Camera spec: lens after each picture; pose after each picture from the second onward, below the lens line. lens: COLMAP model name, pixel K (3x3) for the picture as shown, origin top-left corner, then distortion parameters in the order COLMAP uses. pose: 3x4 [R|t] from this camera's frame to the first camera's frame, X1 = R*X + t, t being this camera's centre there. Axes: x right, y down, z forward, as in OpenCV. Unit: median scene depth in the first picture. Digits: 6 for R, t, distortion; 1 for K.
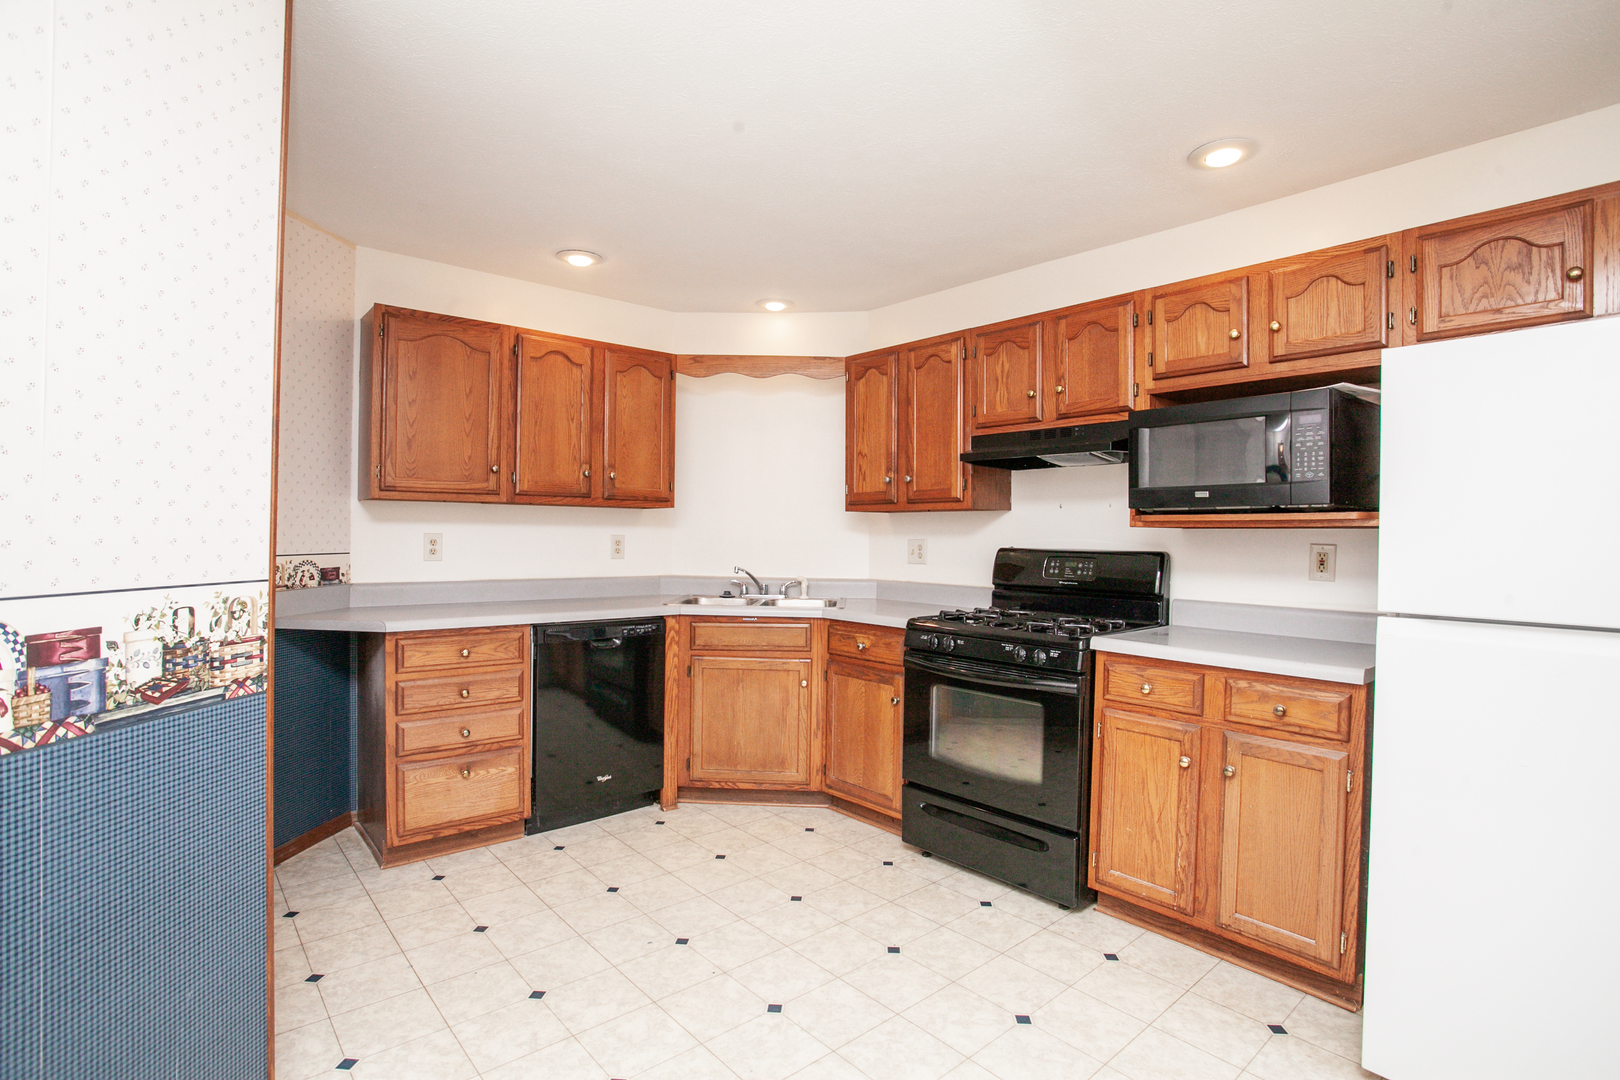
lens RADIAL K [[788.7, 0, 810.0], [0, 788.7, 539.4], [0, 0, 1]] dist [-0.051468, 0.010880]
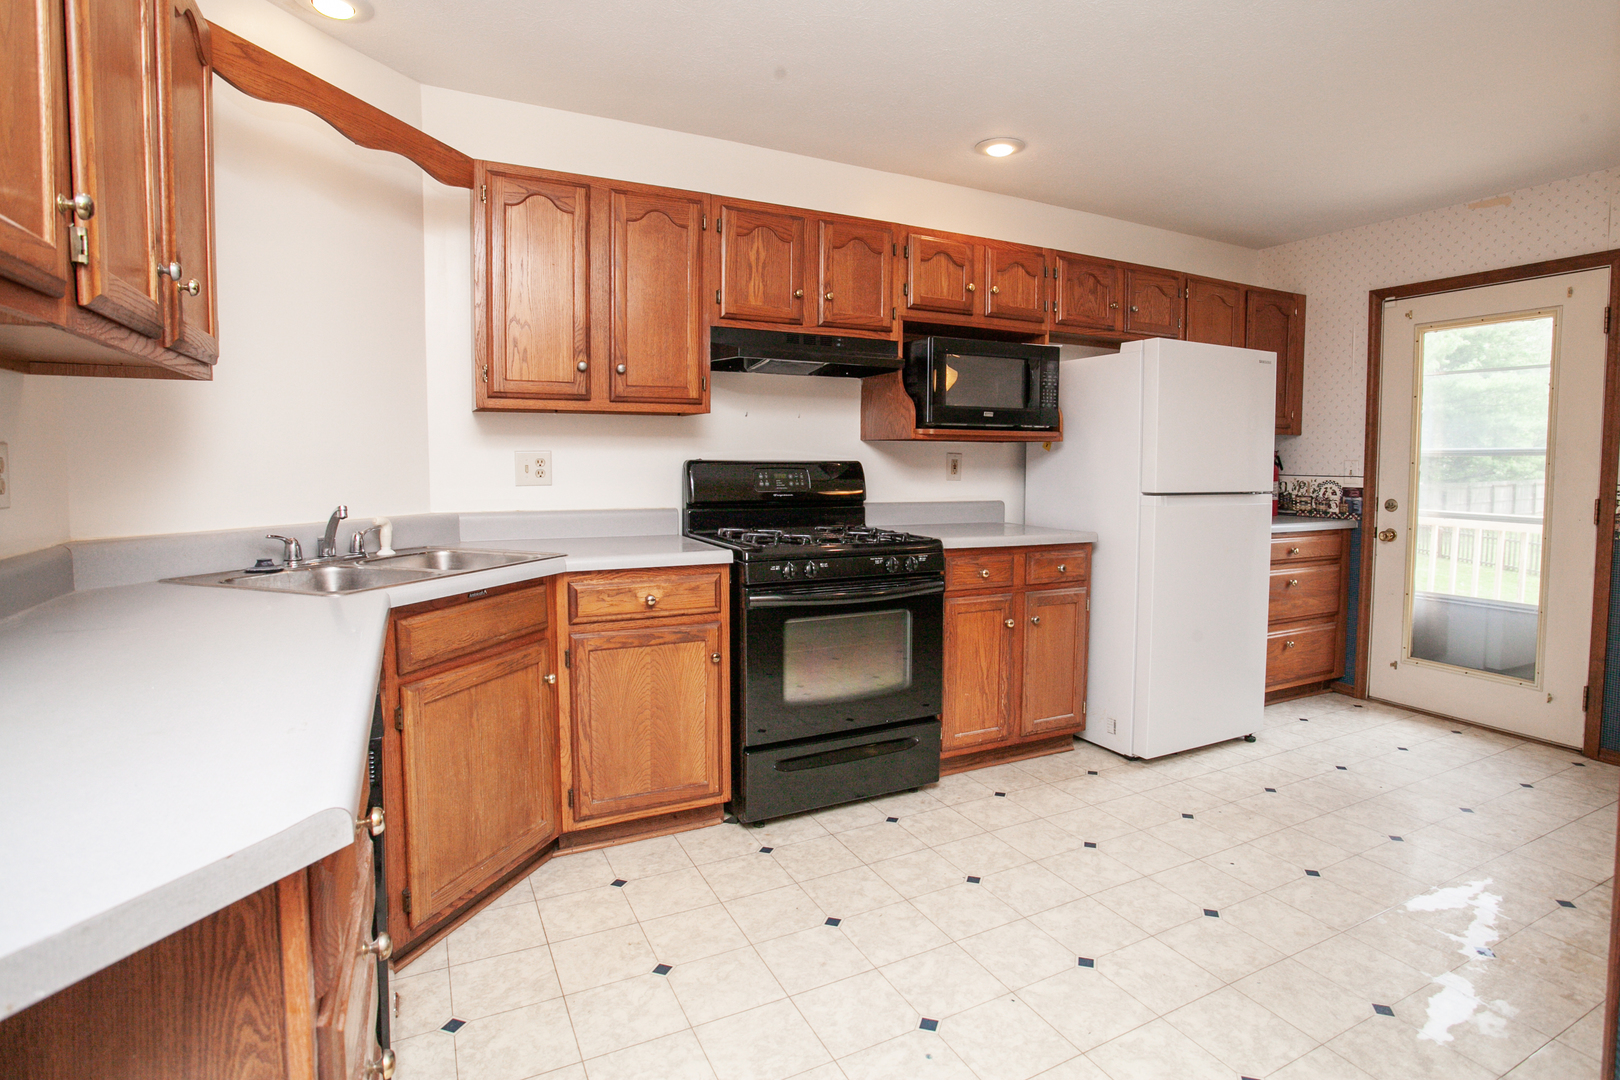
lens RADIAL K [[862.9, 0, 822.5], [0, 862.9, 504.3], [0, 0, 1]] dist [-0.043690, 0.008816]
pose [[0.222600, -0.067022, 0.972603, -0.779264], [-0.000527, 0.997626, 0.068867, -0.007101], [-0.974910, -0.015842, 0.222037, 0.798608]]
